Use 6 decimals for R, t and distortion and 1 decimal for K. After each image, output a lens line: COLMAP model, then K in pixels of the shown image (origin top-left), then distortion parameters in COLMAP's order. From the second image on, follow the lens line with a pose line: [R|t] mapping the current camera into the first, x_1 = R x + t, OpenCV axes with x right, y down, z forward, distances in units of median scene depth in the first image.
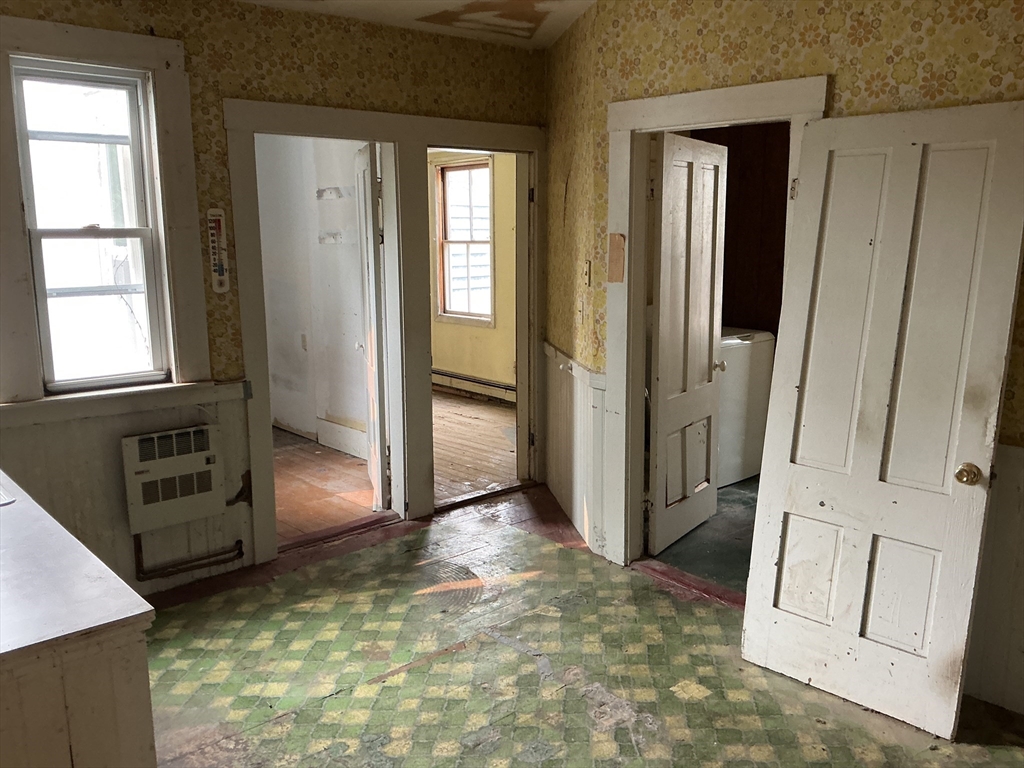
lens RADIAL K [[868.9, 0, 508.9], [0, 868.9, 386.3], [0, 0, 1]] dist [0.040926, -0.091033]
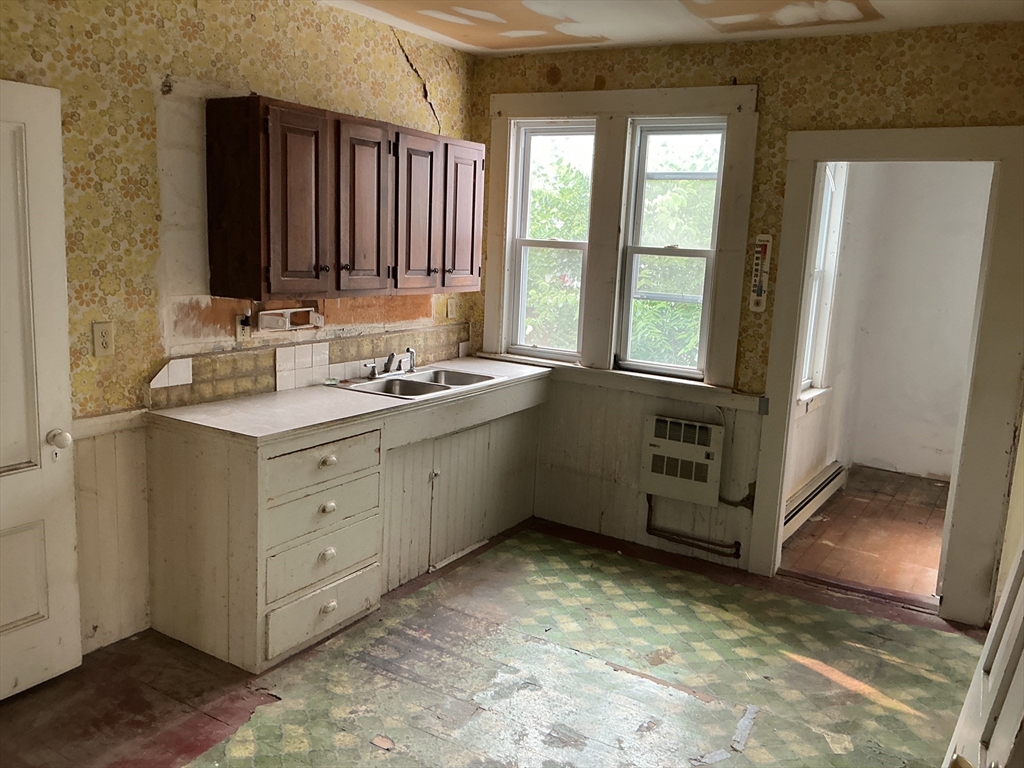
lens RADIAL K [[868.9, 0, 507.0], [0, 868.9, 389.4], [0, 0, 1]] dist [0.040926, -0.091033]
pose [[0.258895, 0.187638, -0.947505, 0.638977], [-0.221763, 0.966293, 0.130765, -0.087671], [0.940103, 0.176267, 0.291780, 0.412971]]
